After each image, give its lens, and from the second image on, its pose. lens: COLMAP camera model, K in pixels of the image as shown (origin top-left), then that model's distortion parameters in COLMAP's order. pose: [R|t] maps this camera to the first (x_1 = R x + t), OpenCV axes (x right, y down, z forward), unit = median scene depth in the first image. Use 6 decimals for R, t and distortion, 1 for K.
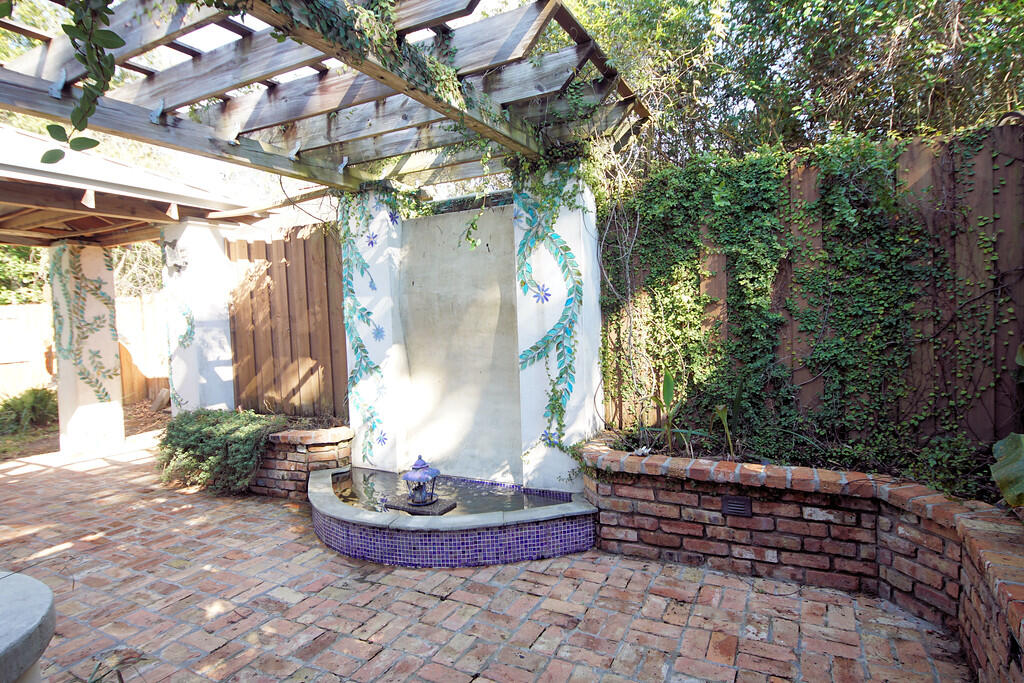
lens RADIAL K [[550.5, 0, 501.9], [0, 550.5, 331.1], [0, 0, 1]] dist [0.026852, -0.030452]
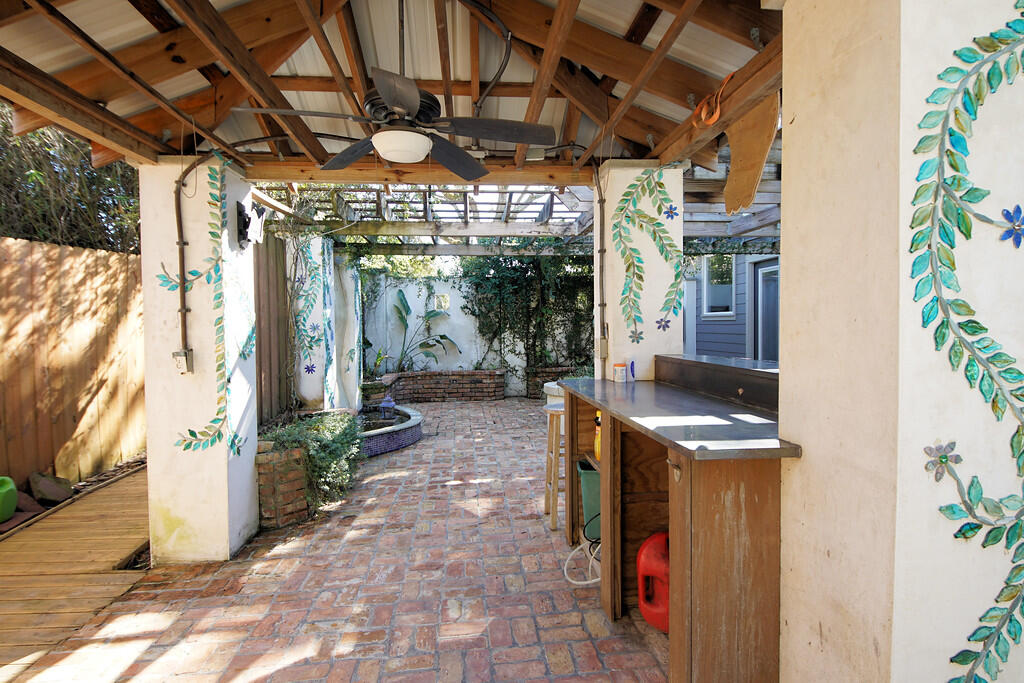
lens RADIAL K [[550.5, 0, 498.8], [0, 550.5, 341.3], [0, 0, 1]] dist [0.026852, -0.030452]
pose [[-0.525835, 0.013472, 0.850480, -2.019821], [0.061283, 0.997876, 0.022083, 0.014378], [-0.848376, 0.063732, -0.525544, 1.669496]]
